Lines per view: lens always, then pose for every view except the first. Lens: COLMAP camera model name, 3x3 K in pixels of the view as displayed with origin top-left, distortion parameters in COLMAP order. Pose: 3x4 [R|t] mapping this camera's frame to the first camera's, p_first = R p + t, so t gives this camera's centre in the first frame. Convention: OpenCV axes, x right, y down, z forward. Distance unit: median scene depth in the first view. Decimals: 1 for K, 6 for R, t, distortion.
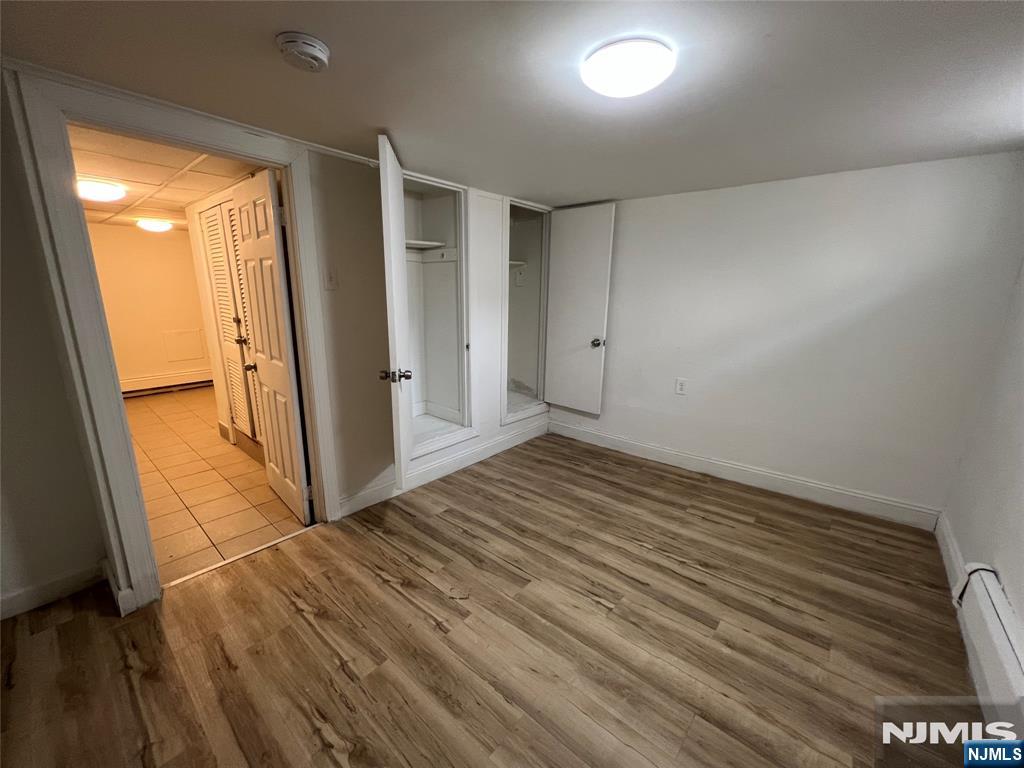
lens RADIAL K [[410.4, 0, 512.9], [0, 410.4, 380.7], [0, 0, 1]] dist [0.000745, 0.000636]
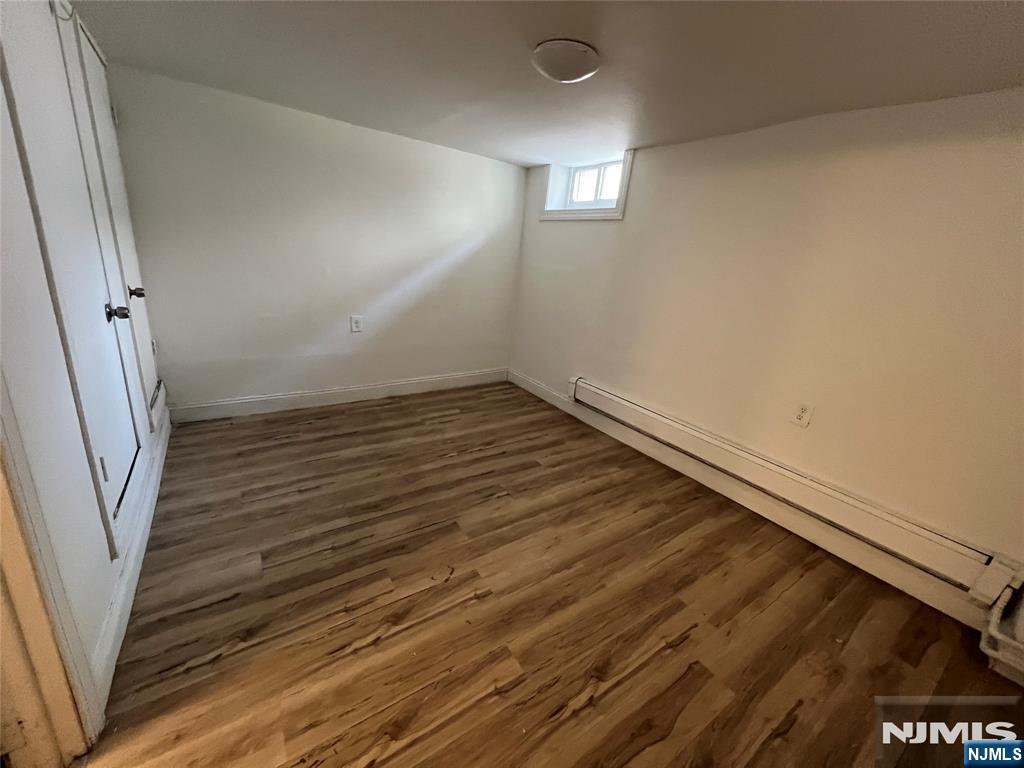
lens RADIAL K [[410.4, 0, 511.2], [0, 410.4, 383.9], [0, 0, 1]] dist [0.000745, 0.000636]
pose [[0.269391, -0.281341, 0.921019, -0.732096], [0.120812, 0.958693, 0.257513, -0.093611], [-0.955423, 0.041898, 0.292252, 0.513149]]
